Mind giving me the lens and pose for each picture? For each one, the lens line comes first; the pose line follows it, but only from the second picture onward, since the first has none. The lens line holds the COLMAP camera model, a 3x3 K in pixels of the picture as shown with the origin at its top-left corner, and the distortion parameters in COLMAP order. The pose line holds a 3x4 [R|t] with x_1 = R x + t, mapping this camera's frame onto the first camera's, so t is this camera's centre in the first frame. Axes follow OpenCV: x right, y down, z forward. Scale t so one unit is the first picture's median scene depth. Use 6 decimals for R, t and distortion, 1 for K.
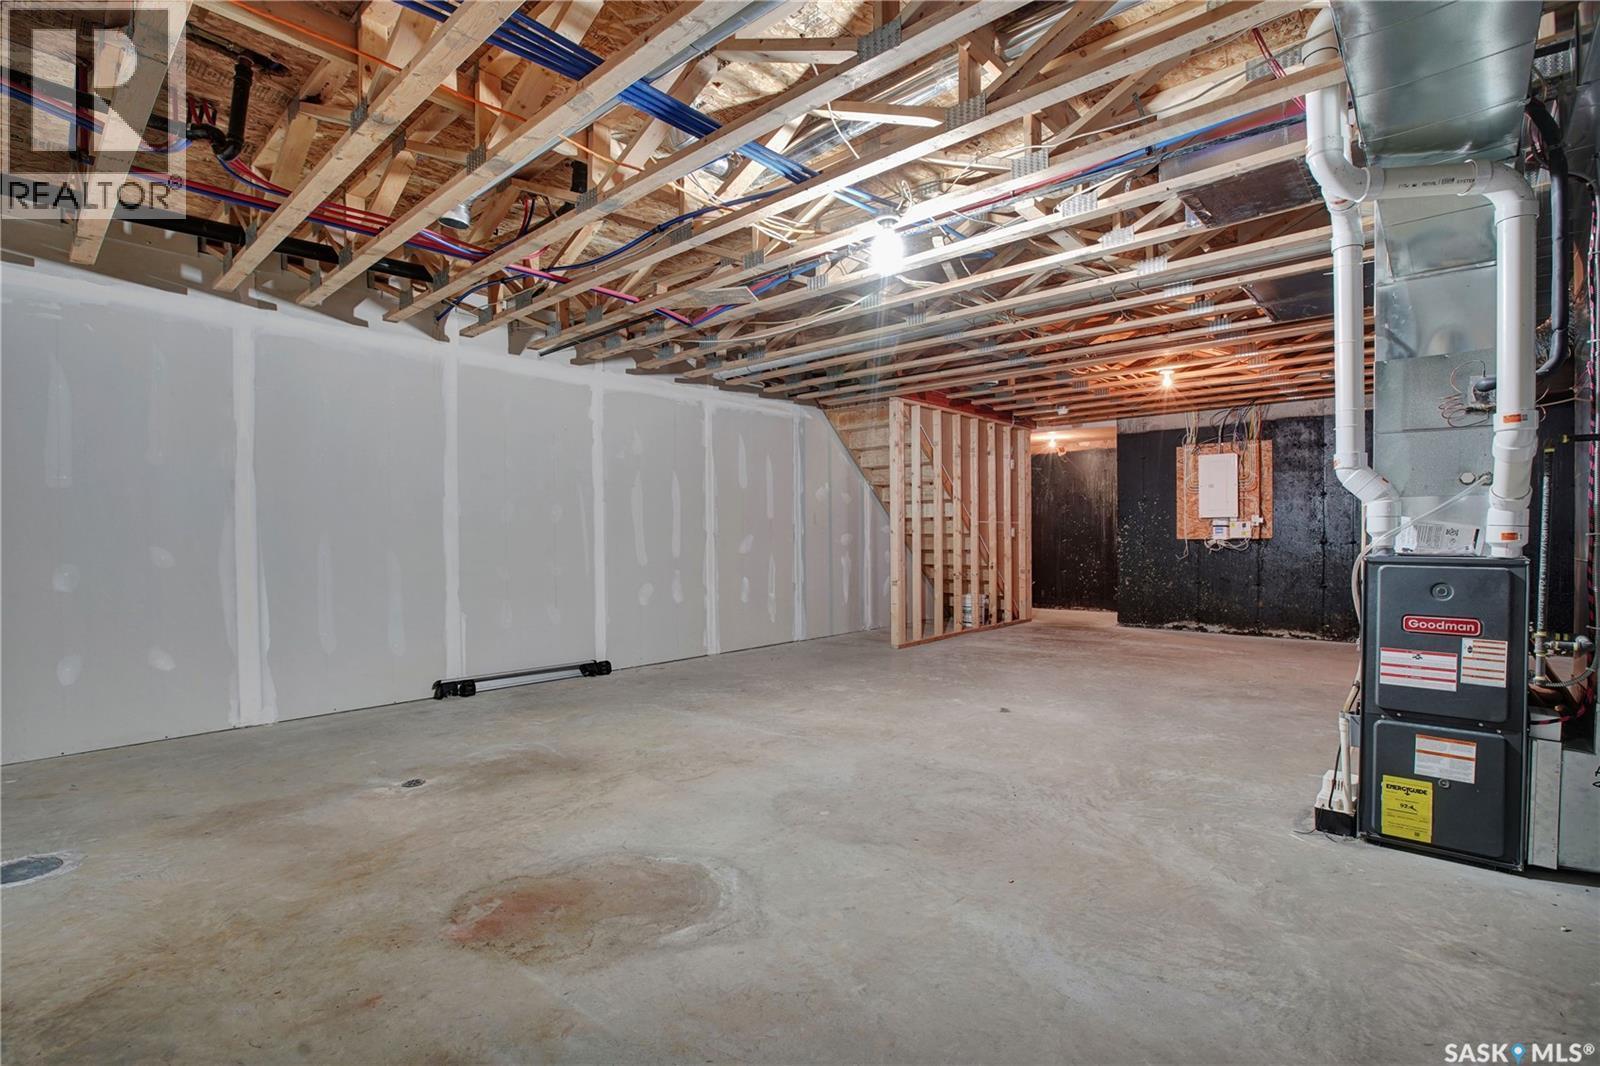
lens RADIAL K [[751.8, 0, 804.5], [0, 751.8, 534.4], [0, 0, 1]] dist [-0.067762, 0.032518]
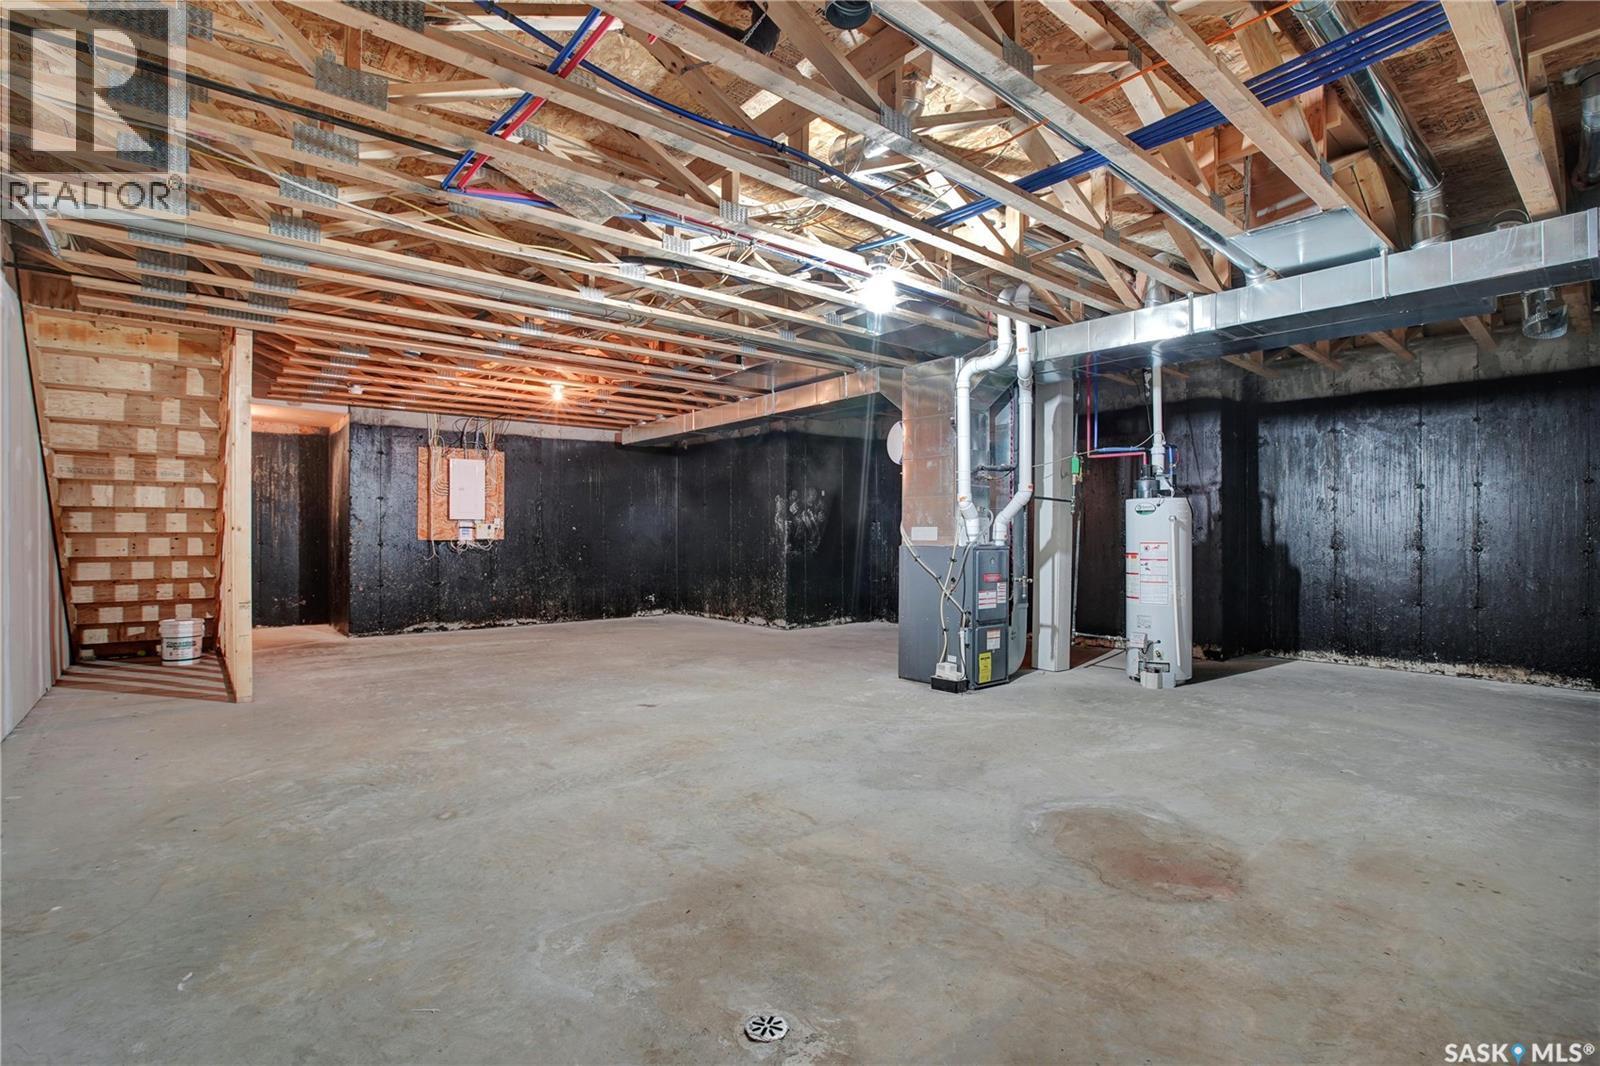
lens RADIAL K [[751.8, 0, 804.5], [0, 751.8, 534.4], [0, 0, 1]] dist [-0.067762, 0.032518]
pose [[0.141888, 0.007123, 0.989857, -1.027081], [-0.003058, 0.999972, -0.006757, 0.009736], [-0.989878, -0.002068, 0.141906, 0.912907]]
